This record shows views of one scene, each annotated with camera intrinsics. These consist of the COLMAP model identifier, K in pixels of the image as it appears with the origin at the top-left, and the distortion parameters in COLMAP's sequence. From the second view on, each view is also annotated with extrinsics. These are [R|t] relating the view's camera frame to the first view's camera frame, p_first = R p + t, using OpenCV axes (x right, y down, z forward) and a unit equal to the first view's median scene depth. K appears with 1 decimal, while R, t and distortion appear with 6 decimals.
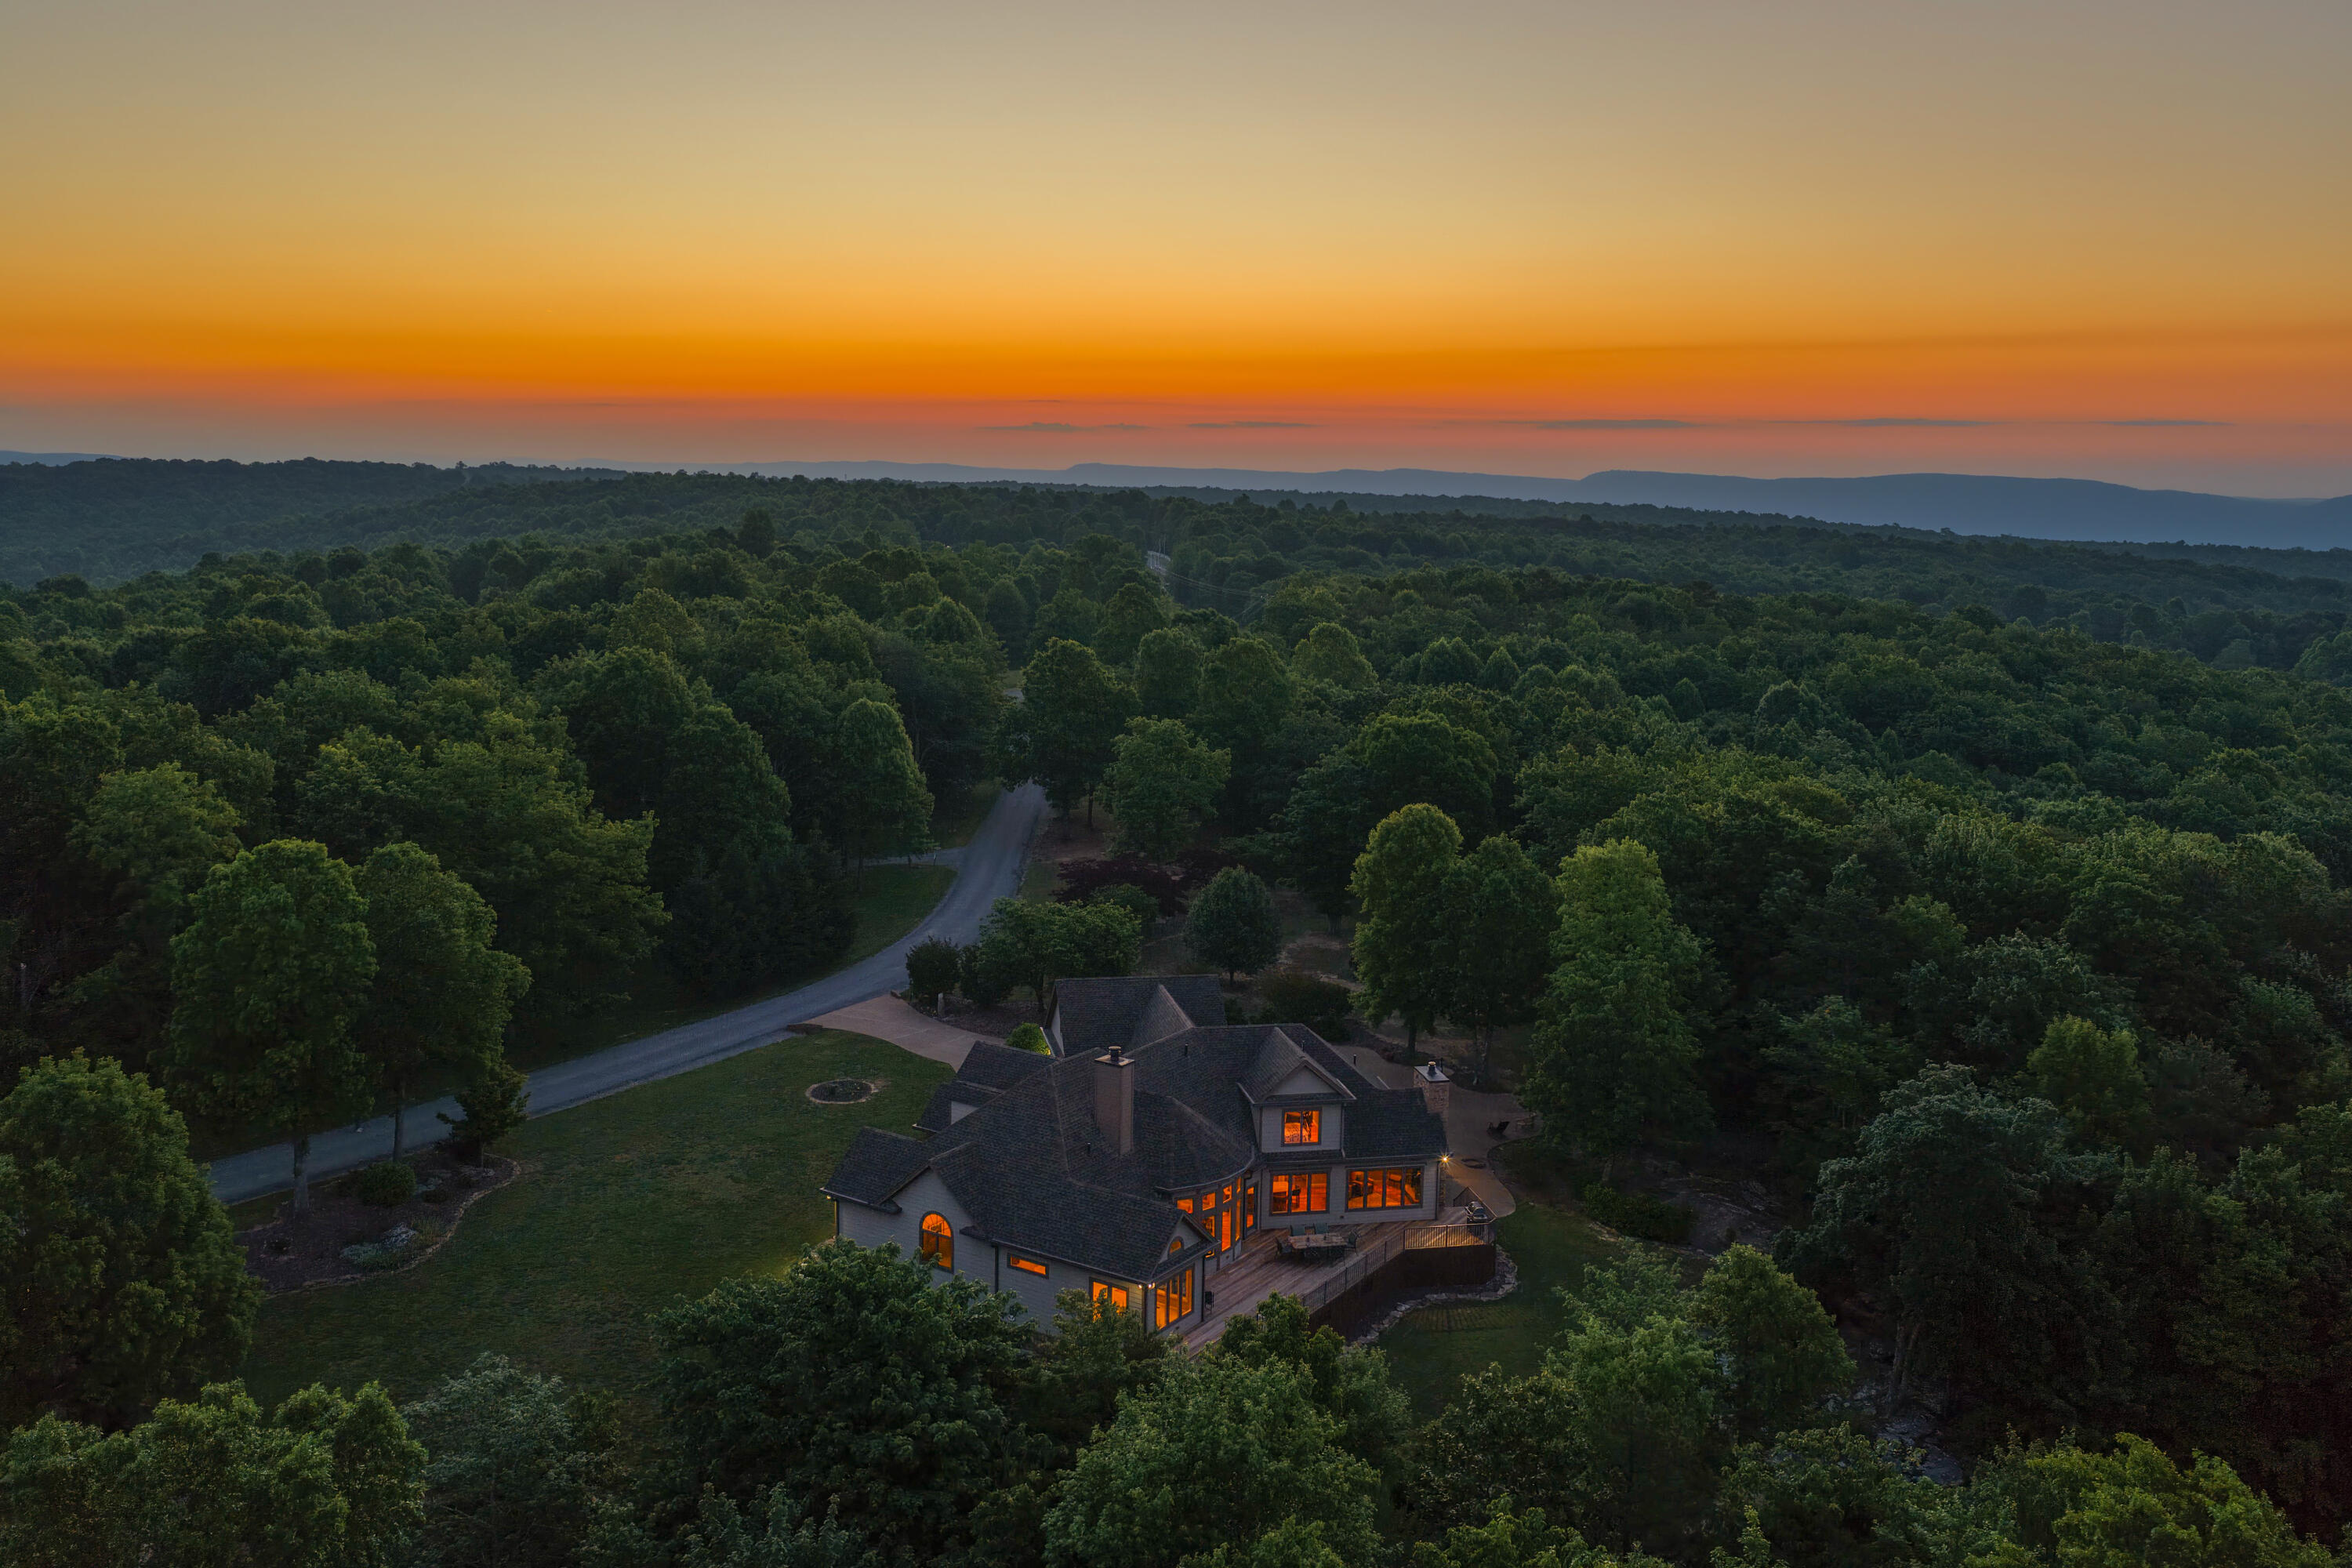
lens RADIAL K [[1991.8, 0, 1176.0], [0, 1991.8, 784.0], [0, 0, 1]] dist [-0.012836, 0.037935]
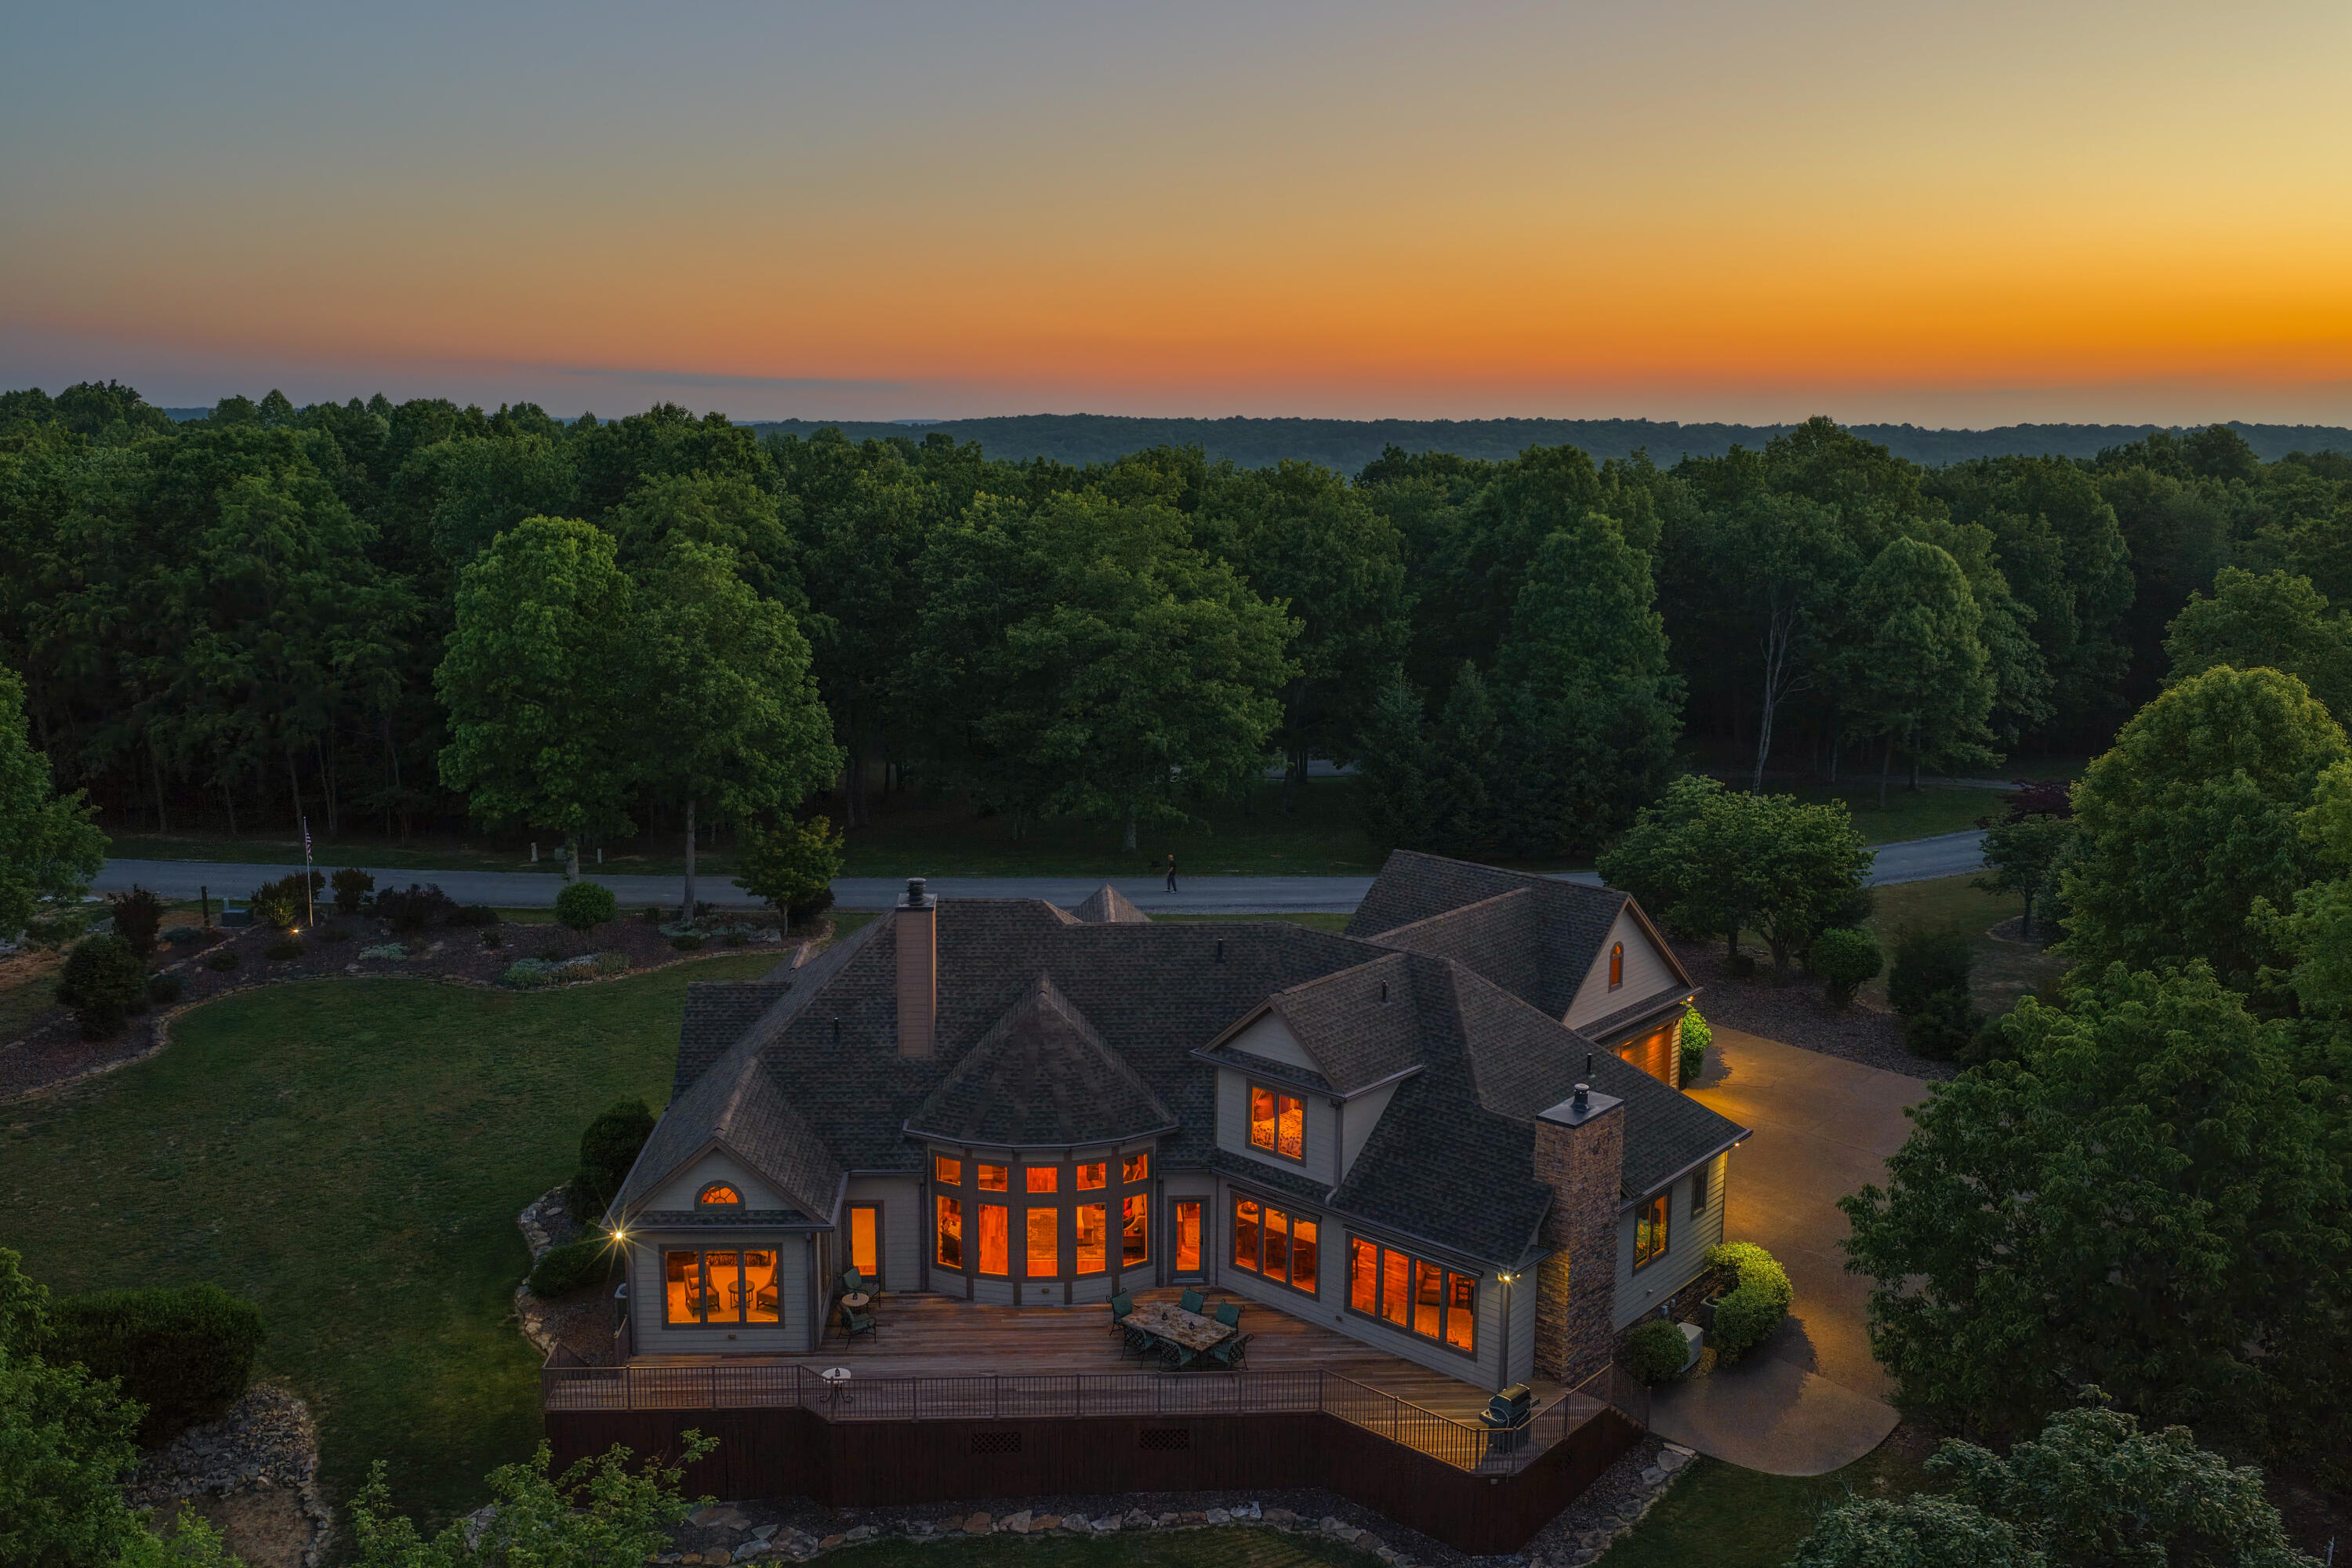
lens RADIAL K [[1947.7, 0, 1176.0], [0, 1947.7, 784.0], [0, 0, 1]] dist [-0.006428, 0.016404]
pose [[0.599629, 0.134885, -0.788829, 0.351446], [-0.124780, 0.989396, 0.074330, 0.036469], [0.790490, 0.053860, 0.610102, 0.513713]]
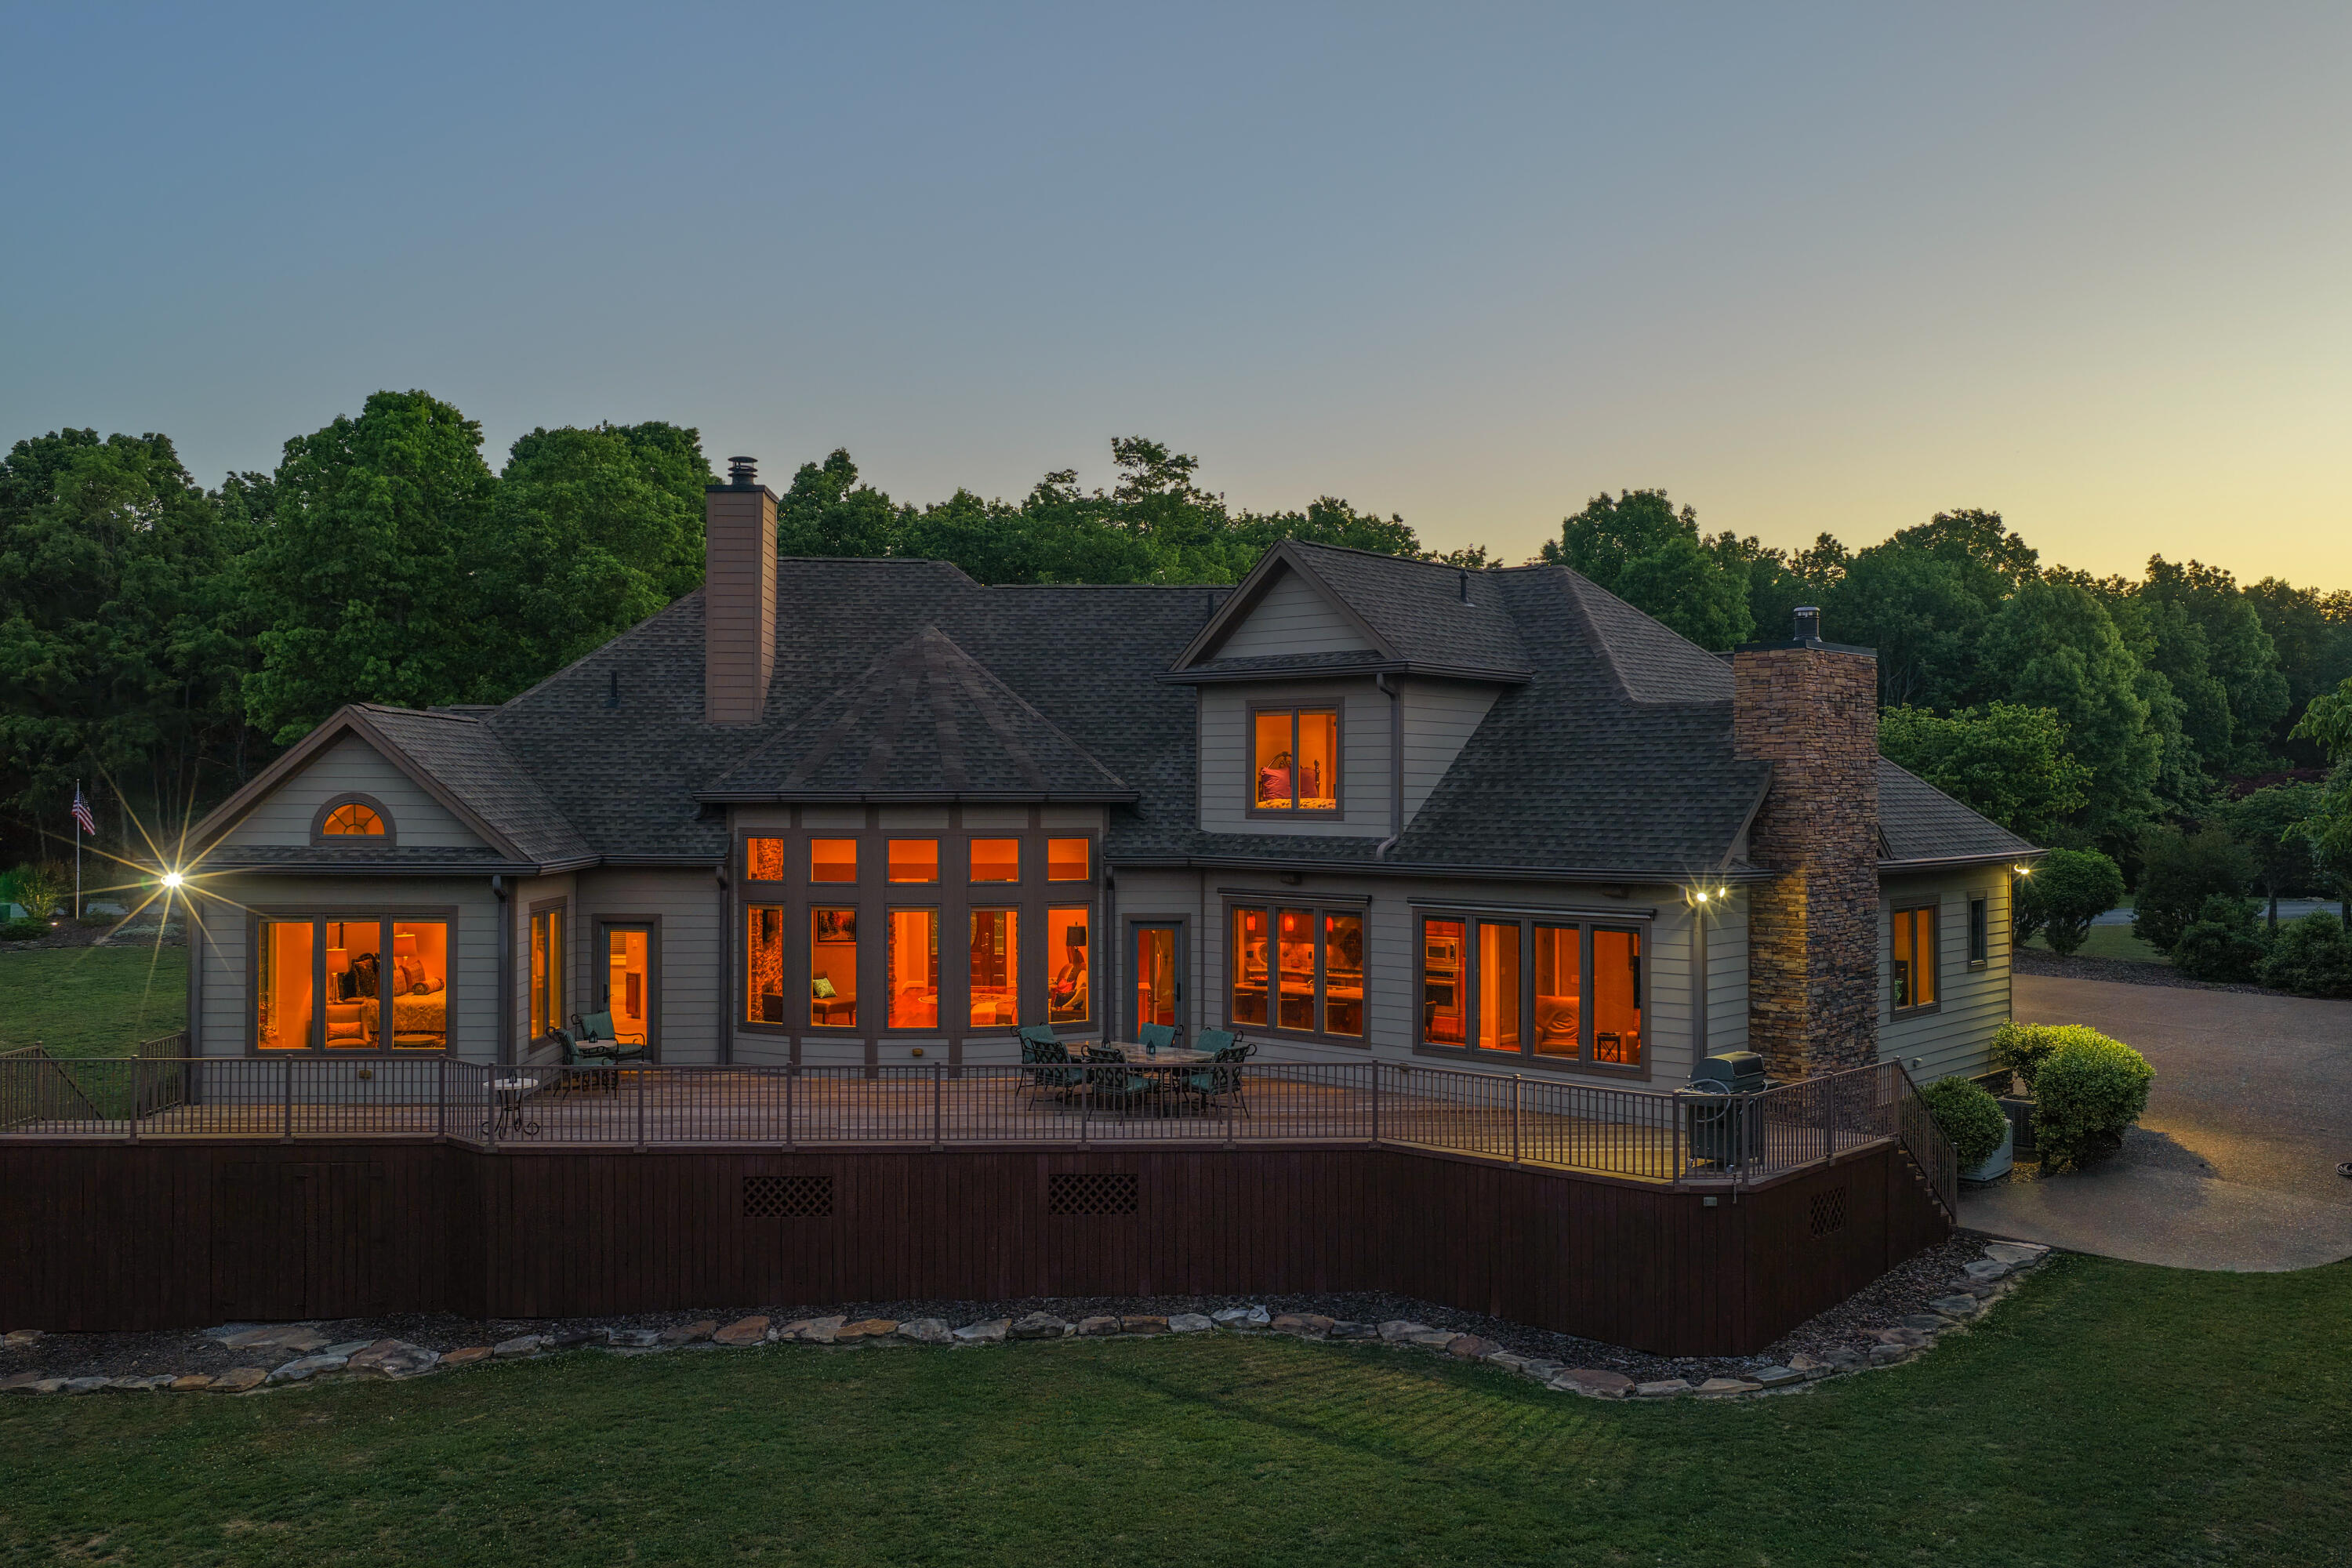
lens RADIAL K [[1947.9, 0, 1189.7], [0, 1947.9, 803.7], [0, 0, 1]] dist [-0.004275, 0.012296]
pose [[0.588532, -0.013678, -0.808358, 0.245332], [-0.120206, 0.987263, -0.104222, 0.168847], [0.799488, 0.158507, 0.579392, 0.629048]]
